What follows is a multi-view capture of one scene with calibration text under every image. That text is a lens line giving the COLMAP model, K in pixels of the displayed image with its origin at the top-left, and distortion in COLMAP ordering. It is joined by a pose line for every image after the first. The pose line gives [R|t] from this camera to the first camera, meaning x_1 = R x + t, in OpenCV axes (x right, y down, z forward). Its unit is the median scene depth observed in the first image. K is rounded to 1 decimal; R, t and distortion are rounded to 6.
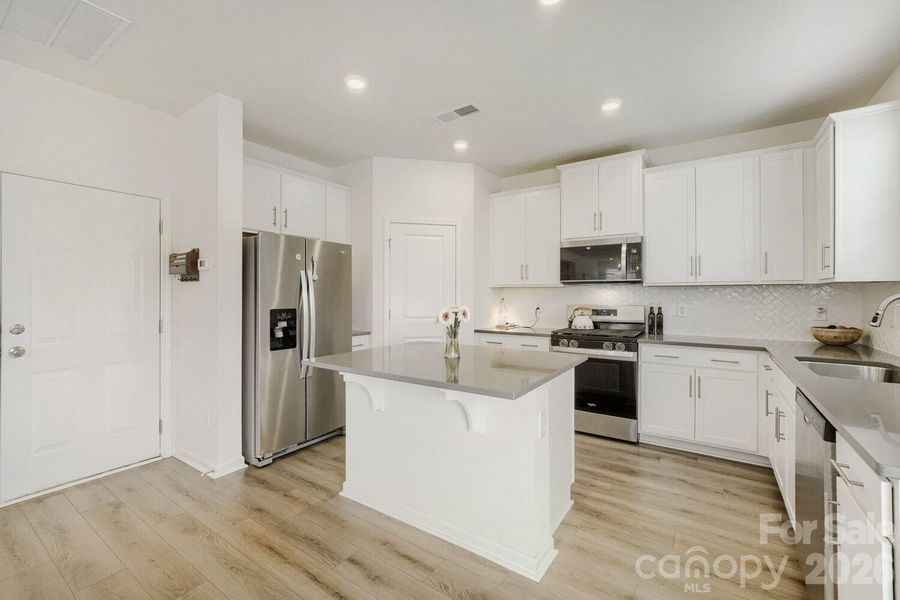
lens RADIAL K [[378.0, 0, 450.0], [0, 378.0, 300.0], [0, 0, 1]] dist [-0.002570, -0.000113]
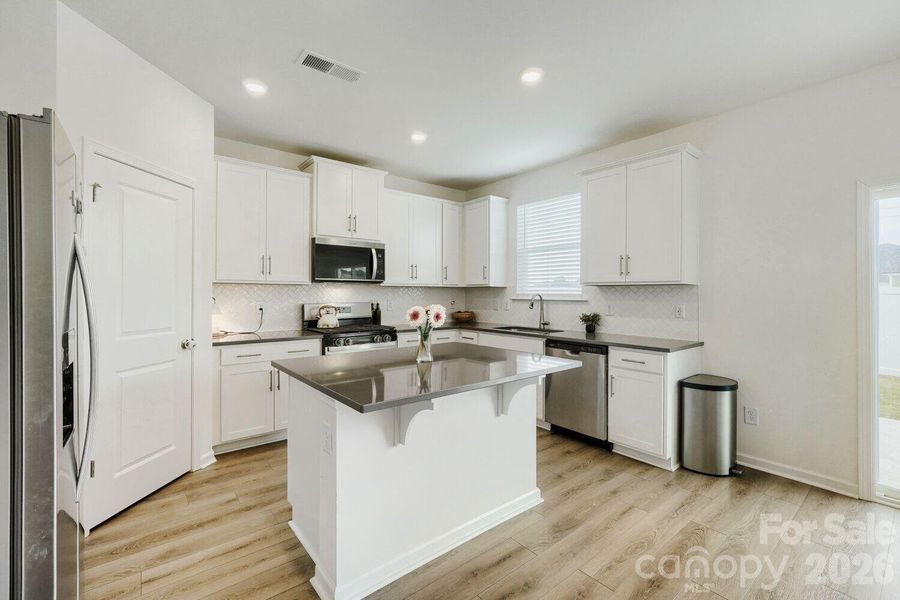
lens RADIAL K [[385.5, 0, 457.4], [0, 385.5, 293.3], [0, 0, 1]] dist [-0.014391, 0.000037]
pose [[0.287525, 0.001175, 0.957772, -0.566791], [0.009472, 0.999947, -0.004070, -0.006162], [-0.957726, 0.010242, 0.287499, 0.418889]]
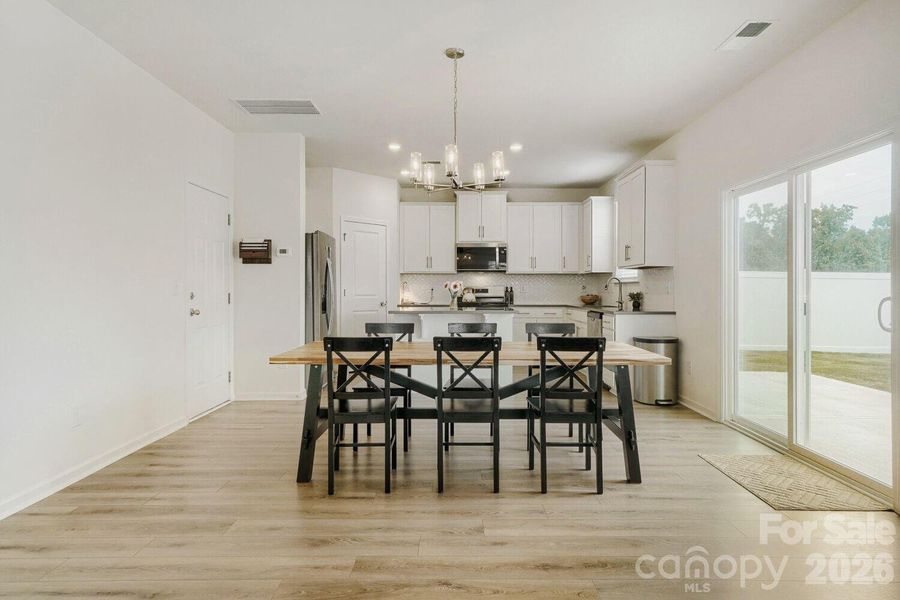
lens RADIAL K [[529.6, 0, 457.9], [0, 529.6, 297.7], [0, 0, 1]] dist [-0.001848, -0.000323]
pose [[0.822680, -0.008634, 0.568439, -0.951148], [0.007397, 0.999963, 0.004483, 0.053969], [-0.568457, 0.000517, 0.822713, -0.756286]]
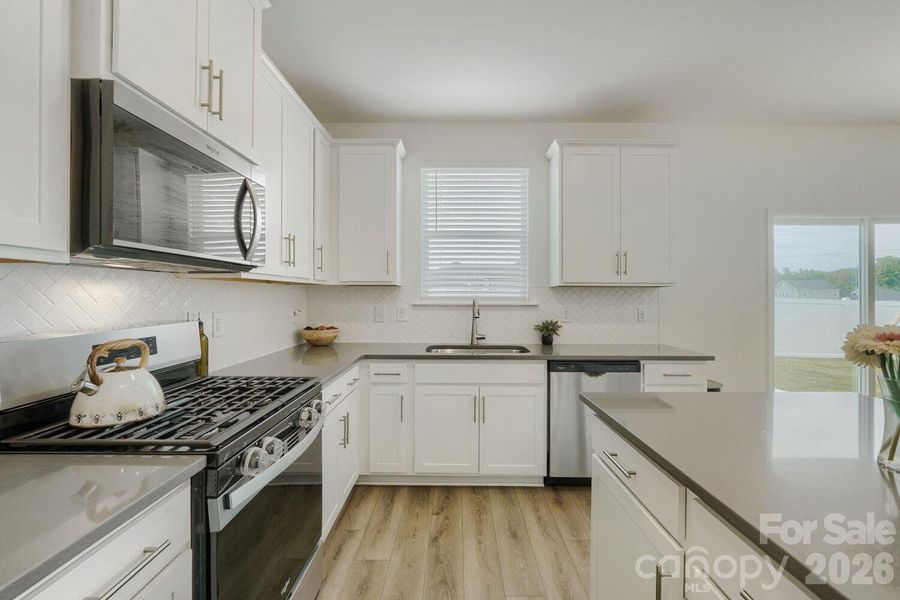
lens RADIAL K [[390.9, 0, 450.1], [0, 390.9, 295.5], [0, 0, 1]] dist [0.002037, 0.000128]
pose [[-0.554822, -0.003615, 0.831961, -0.045719], [0.009346, 0.999900, 0.010578, -0.019360], [-0.831917, 0.013644, -0.554733, 1.037640]]
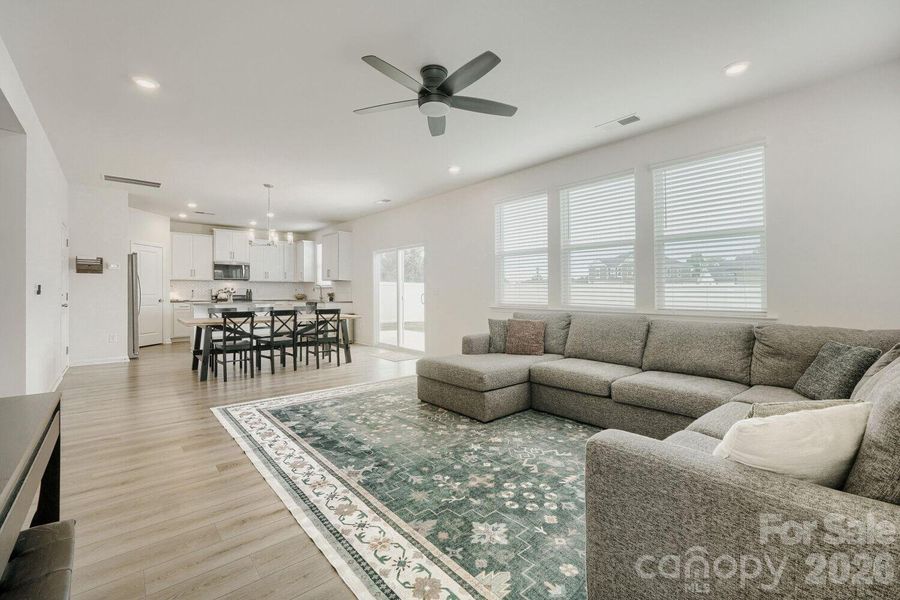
lens RADIAL K [[385.5, 0, 457.4], [0, 385.5, 293.3], [0, 0, 1]] dist [-0.014391, 0.000037]
pose [[0.244018, -0.004947, 0.969758, -1.746799], [0.009890, 0.999948, 0.002612, 0.055417], [-0.969720, 0.008954, 0.244054, -1.087582]]
